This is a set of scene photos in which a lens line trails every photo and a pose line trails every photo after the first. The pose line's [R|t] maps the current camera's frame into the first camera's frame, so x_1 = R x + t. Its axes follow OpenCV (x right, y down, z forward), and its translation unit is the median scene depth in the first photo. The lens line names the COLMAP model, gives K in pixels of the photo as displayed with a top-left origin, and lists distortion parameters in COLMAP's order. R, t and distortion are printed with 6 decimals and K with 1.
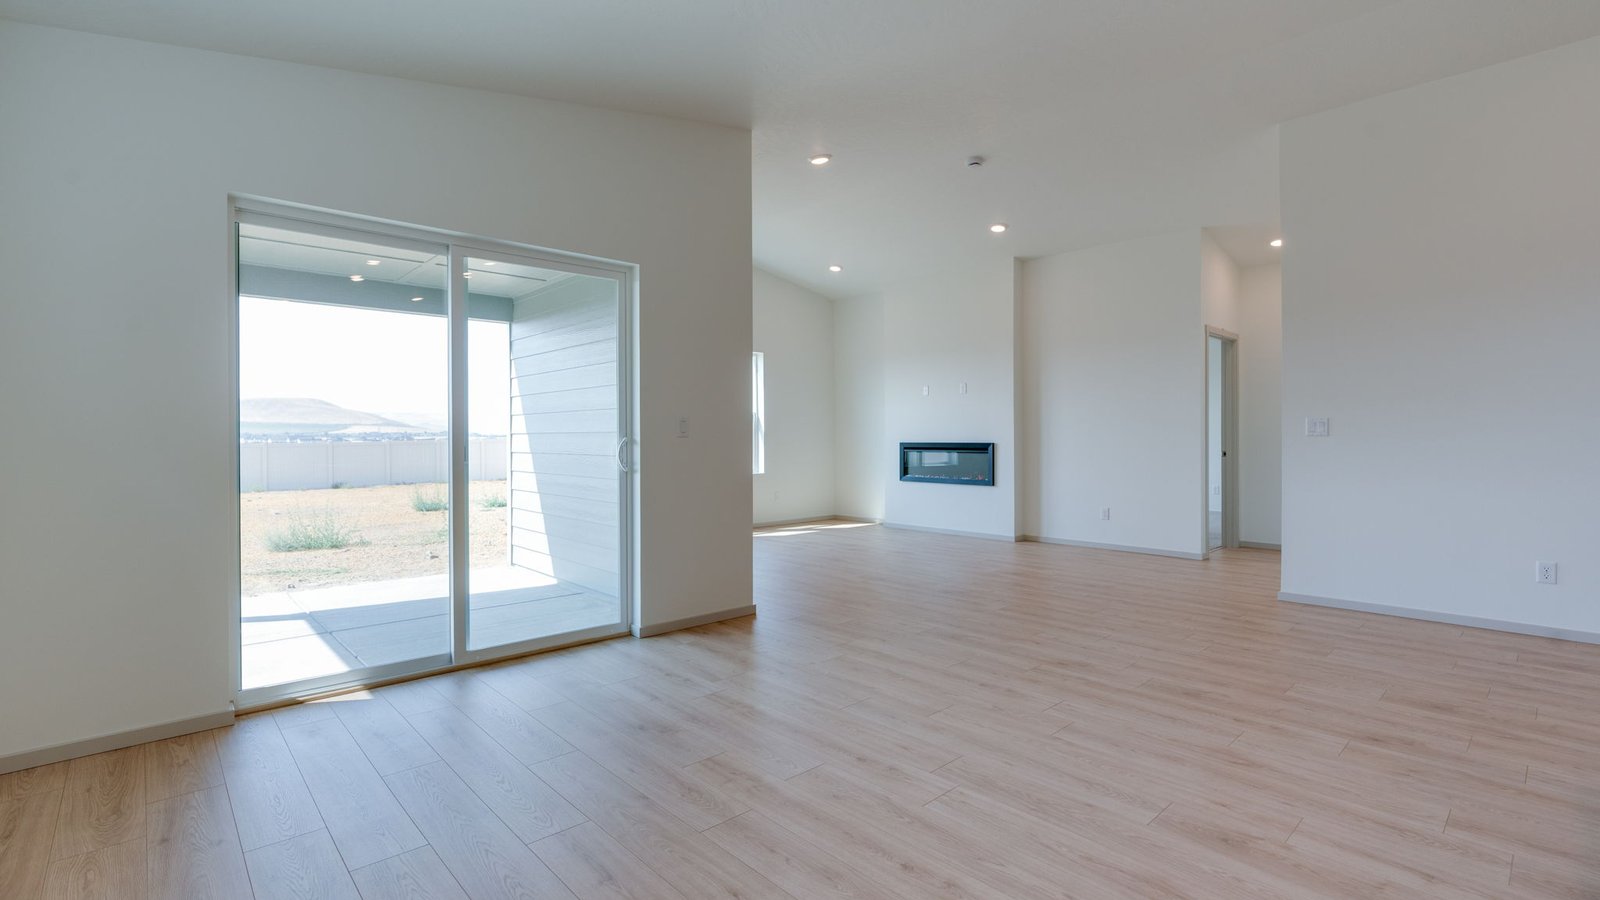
lens RADIAL K [[728.4, 0, 800.0], [0, 728.4, 450.0], [0, 0, 1]] dist [-0.009184, 0.000267]
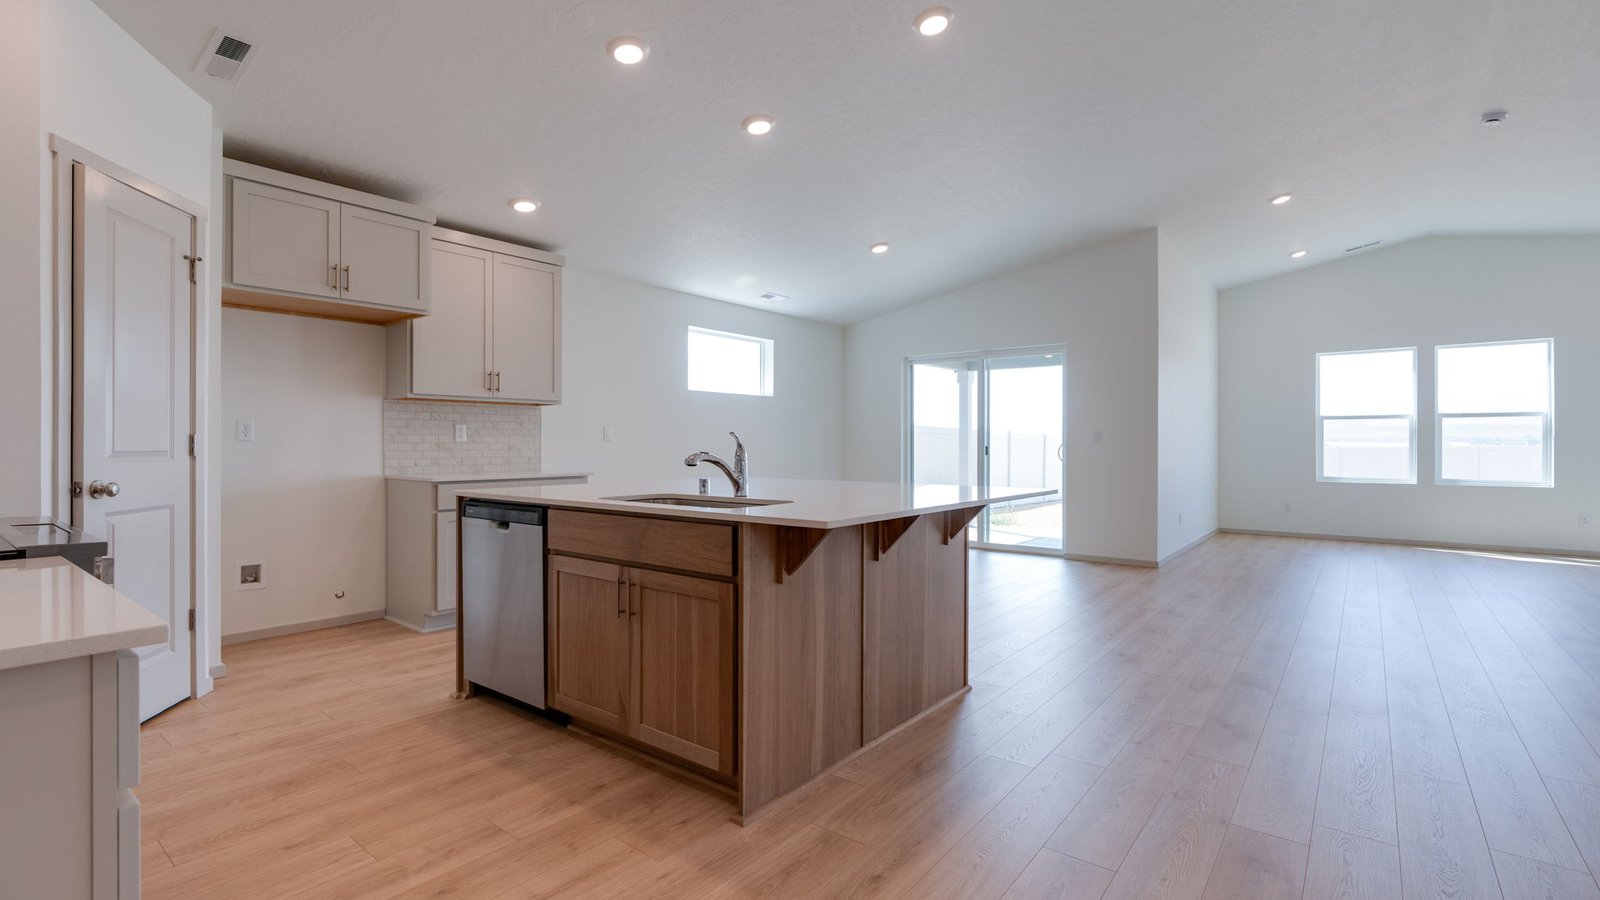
lens RADIAL K [[728.4, 0, 800.0], [0, 728.4, 450.0], [0, 0, 1]] dist [-0.009184, 0.000267]
pose [[0.164376, 0.010731, -0.986339, 2.338737], [-0.010890, 0.999900, 0.009064, -0.009662], [0.986338, 0.009251, 0.164476, 0.137569]]
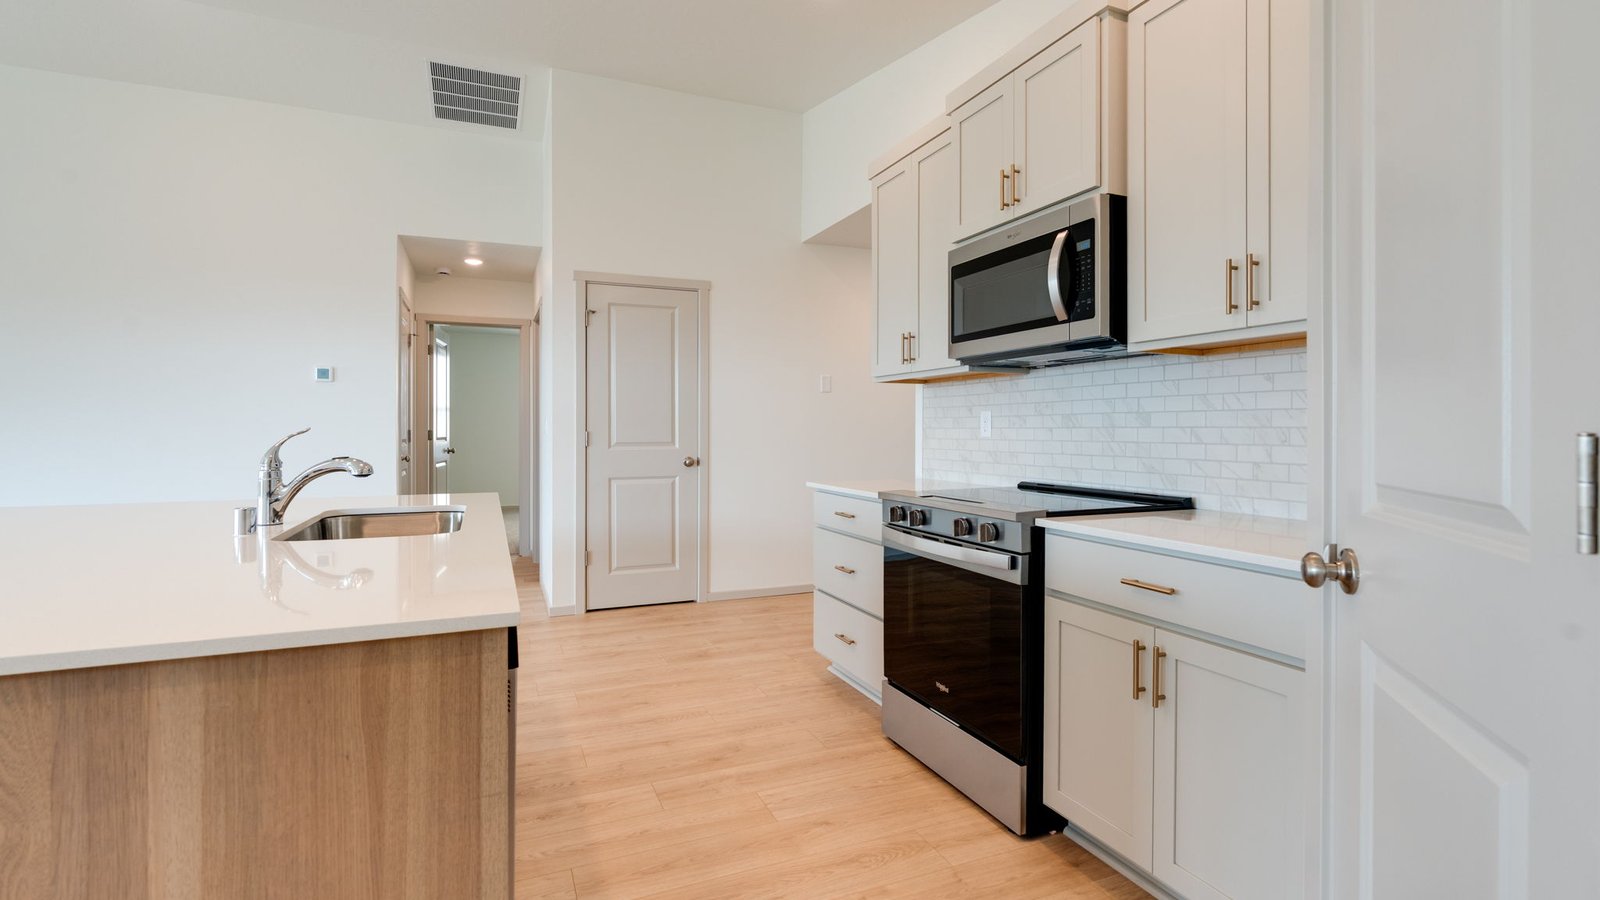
lens RADIAL K [[728.4, 0, 800.0], [0, 728.4, 450.0], [0, 0, 1]] dist [-0.009184, 0.000267]
pose [[0.327673, -0.015606, 0.944662, 0.611831], [0.002905, 0.999875, 0.015511, -0.009844], [-0.944787, -0.002339, 0.327677, -0.549971]]
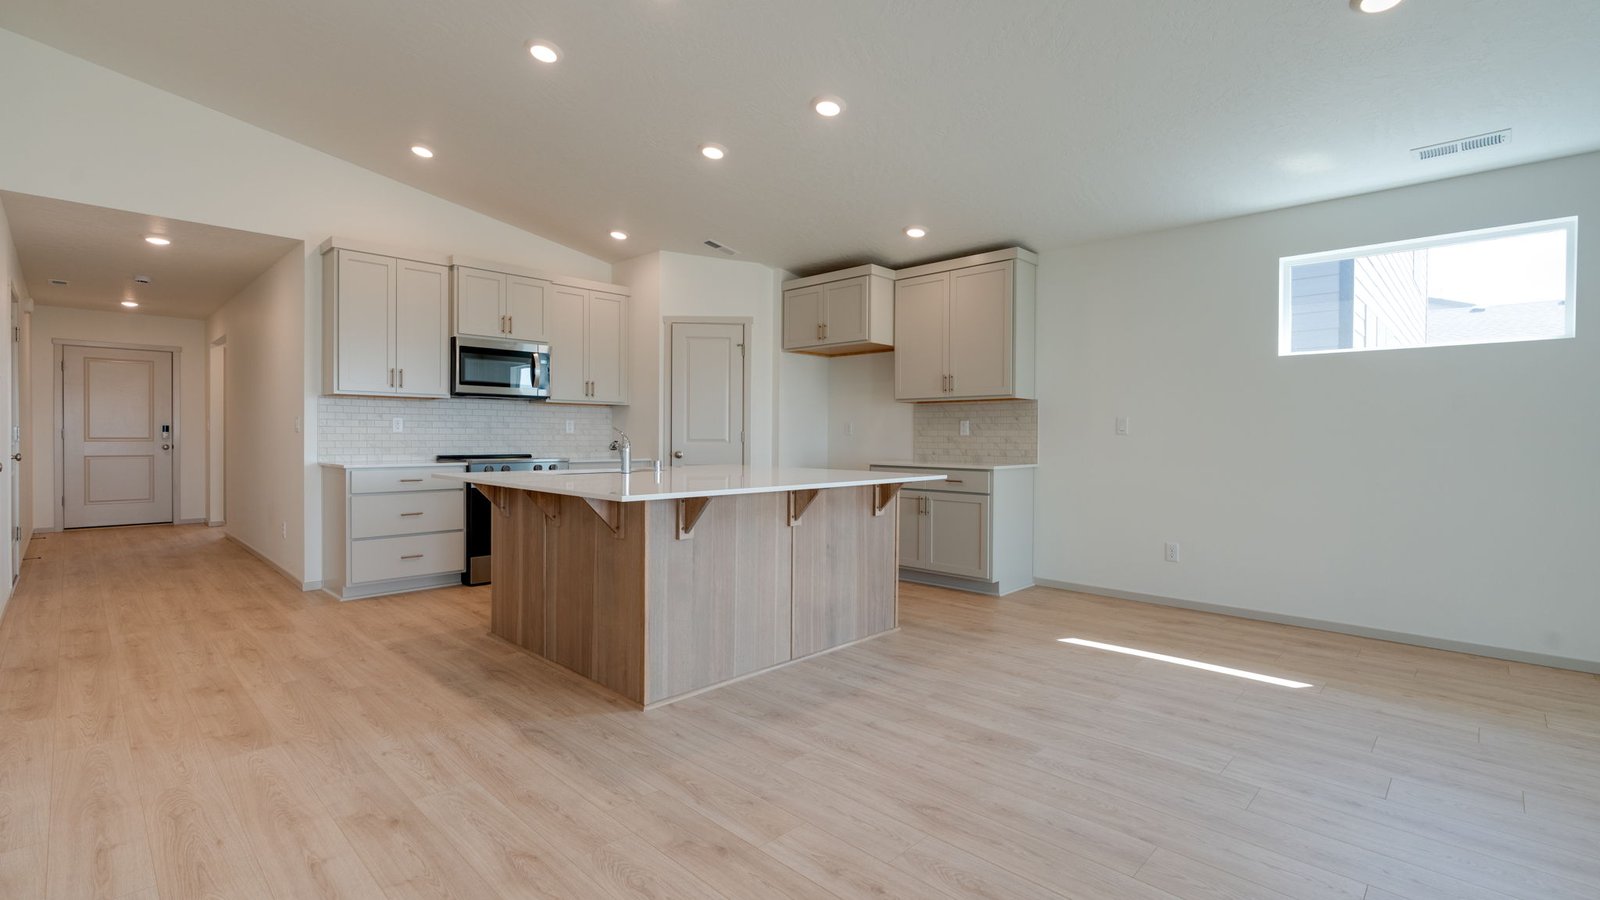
lens RADIAL K [[728.4, 0, 800.0], [0, 728.4, 450.0], [0, 0, 1]] dist [-0.009184, 0.000267]
pose [[-0.998673, -0.000067, -0.051498, 0.837550], [-0.001688, 0.999505, 0.031424, -0.030315], [0.051470, 0.031469, -0.998179, 1.916591]]
